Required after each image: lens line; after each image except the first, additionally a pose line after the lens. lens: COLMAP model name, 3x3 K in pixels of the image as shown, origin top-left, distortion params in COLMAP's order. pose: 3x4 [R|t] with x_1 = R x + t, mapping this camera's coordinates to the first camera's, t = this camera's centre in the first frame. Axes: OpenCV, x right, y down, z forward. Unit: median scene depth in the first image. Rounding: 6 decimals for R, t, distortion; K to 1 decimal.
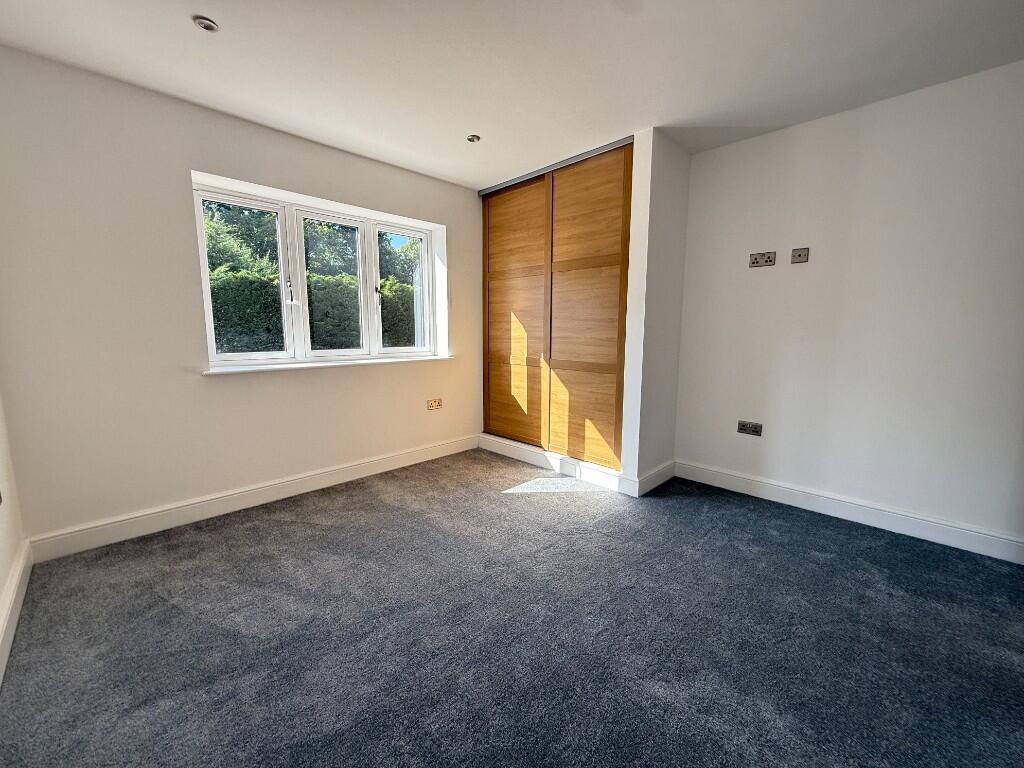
lens RADIAL K [[413.6, 0, 508.6], [0, 413.6, 384.3], [0, 0, 1]] dist [-0.001911, -0.000157]
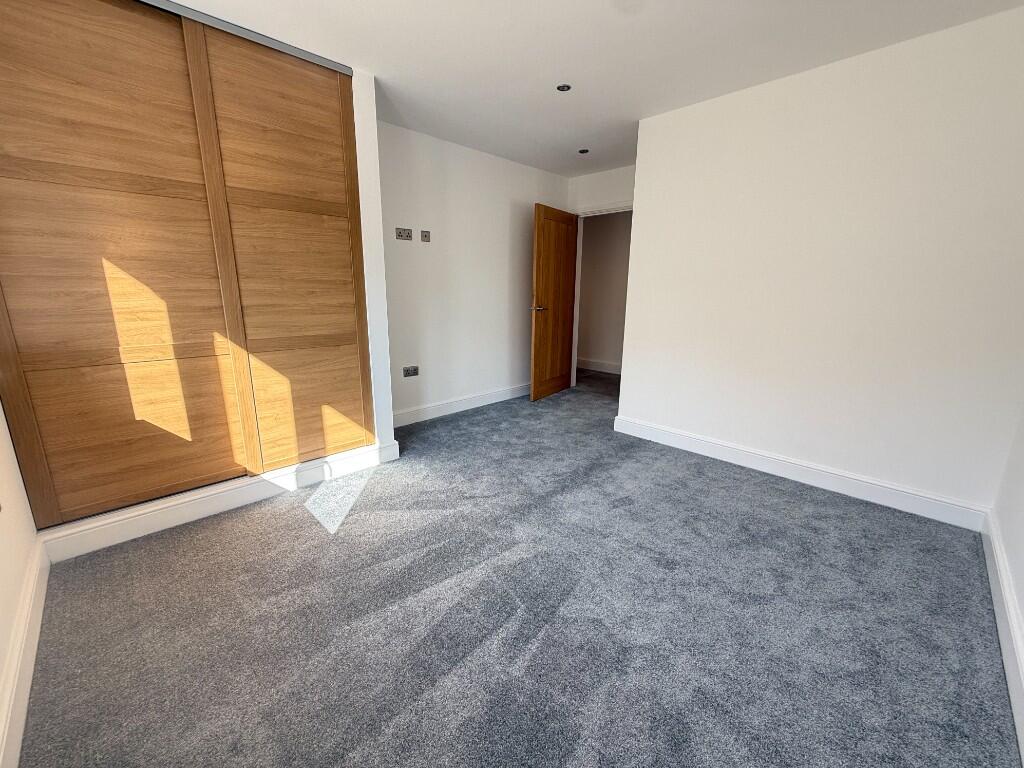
lens RADIAL K [[410.2, 0, 512.0], [0, 410.2, 384.0], [0, 0, 1]] dist [0.005209, -0.000021]
pose [[0.005822, -0.229540, 0.973282, -0.571026], [0.129360, 0.965293, 0.226882, -0.089849], [-0.991581, 0.124582, 0.035313, 0.584231]]
